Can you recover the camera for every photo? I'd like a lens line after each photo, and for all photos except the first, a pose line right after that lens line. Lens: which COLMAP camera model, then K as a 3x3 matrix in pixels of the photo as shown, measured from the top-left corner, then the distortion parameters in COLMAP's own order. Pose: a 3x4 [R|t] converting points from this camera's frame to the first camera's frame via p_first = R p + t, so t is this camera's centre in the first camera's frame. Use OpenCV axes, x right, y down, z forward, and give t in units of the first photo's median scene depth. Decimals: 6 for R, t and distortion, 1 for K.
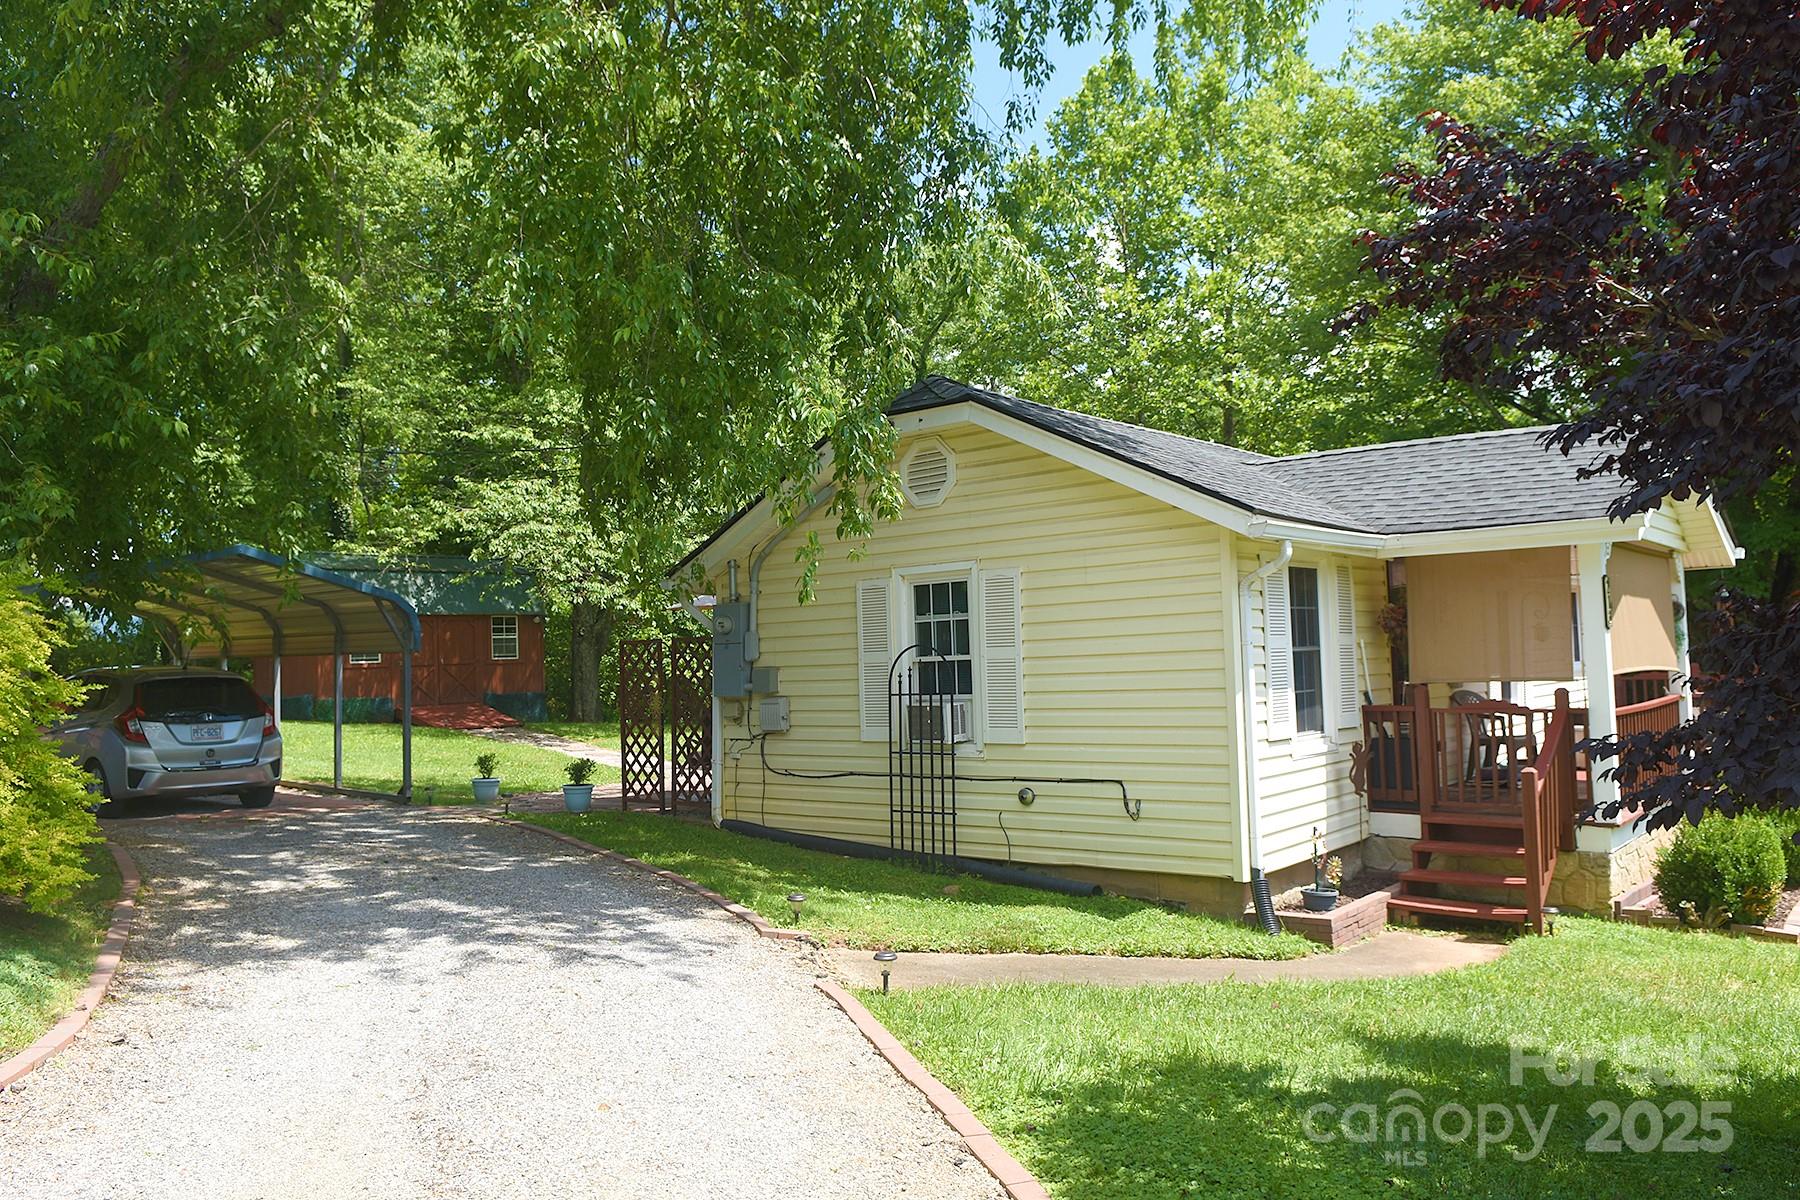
lens RADIAL K [[1299.1, 0, 901.2], [0, 1299.1, 571.6], [0, 0, 1]] dist [-0.027514, 0.000262]
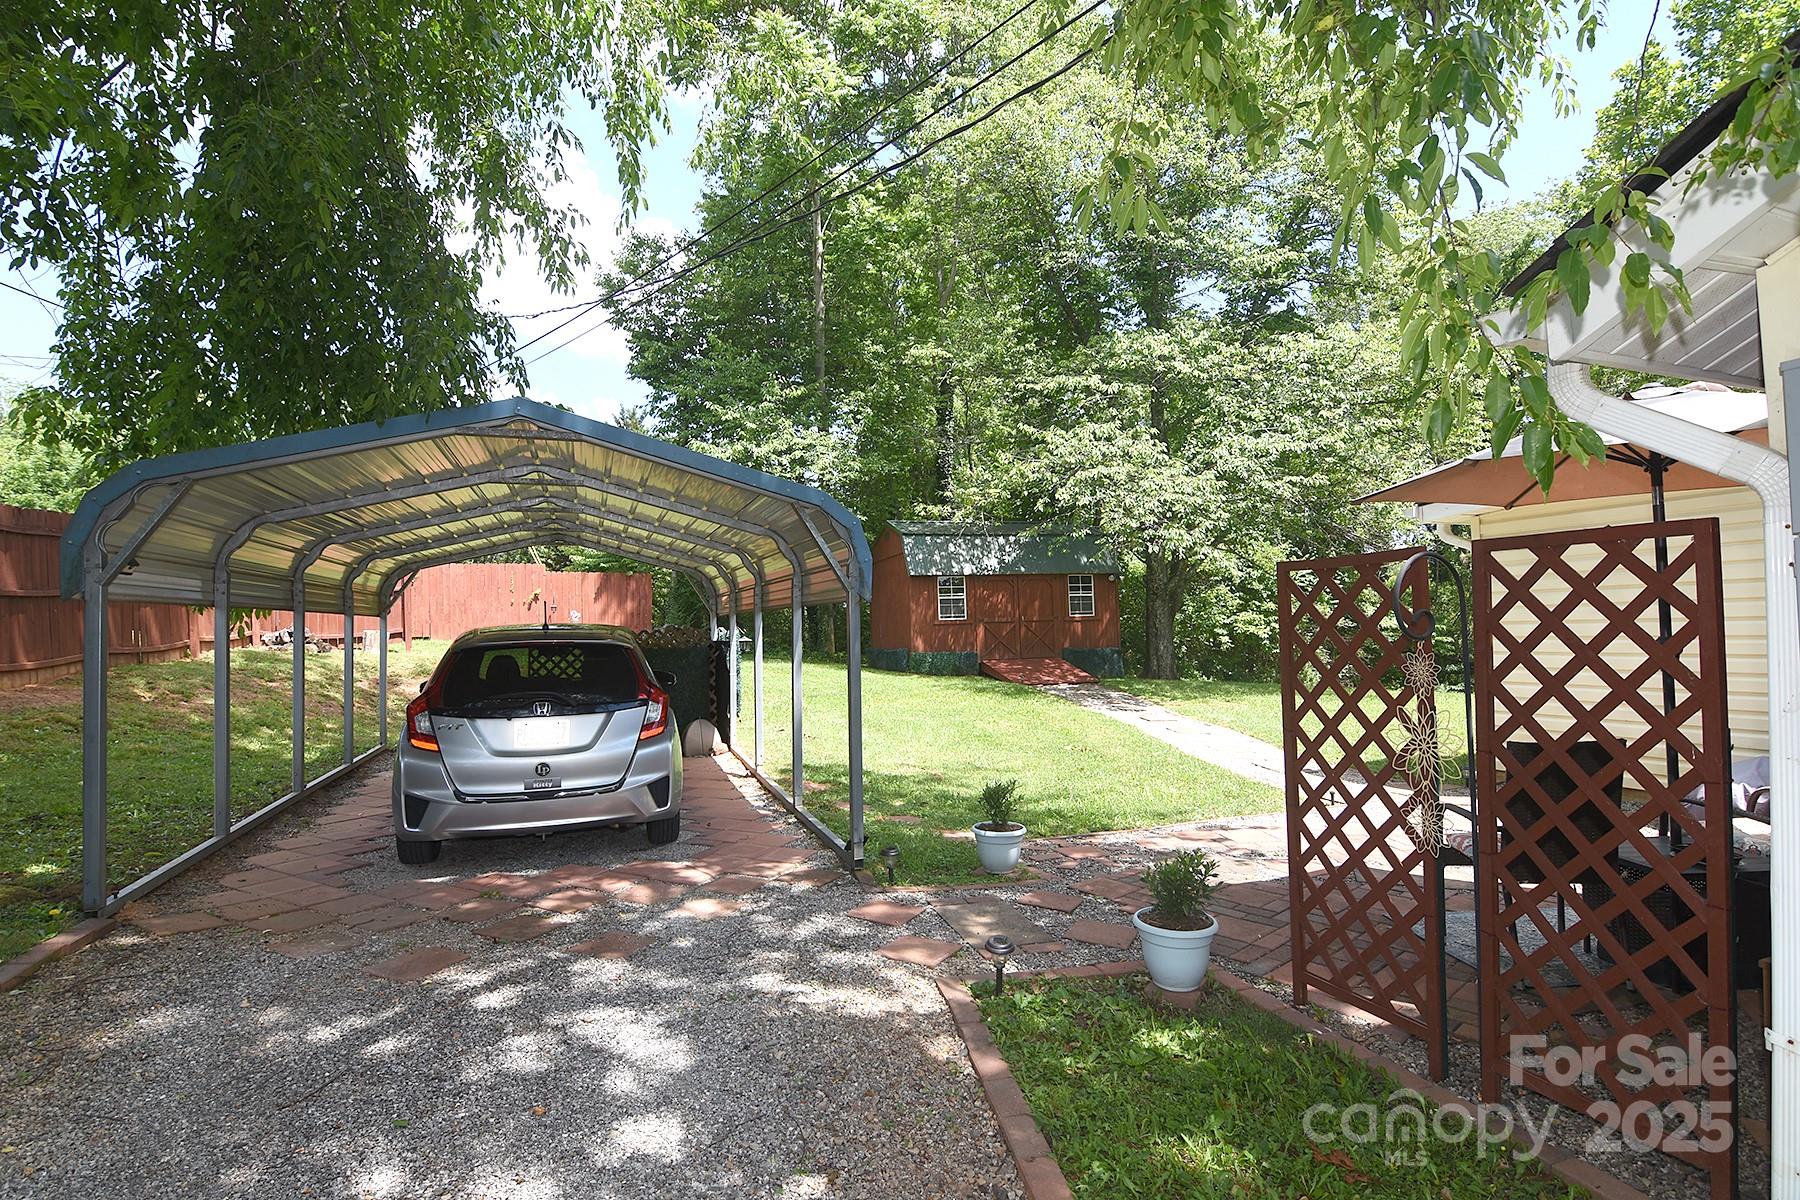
lens RADIAL K [[874.0, 0, 896.3], [0, 874.0, 598.0], [0, 0, 1]] dist [-0.003316, -0.011923]
pose [[0.865124, -0.007821, -0.501497, -0.099103], [0.030917, 0.998809, 0.037758, 0.026808], [0.500604, -0.048170, 0.864335, 0.383736]]
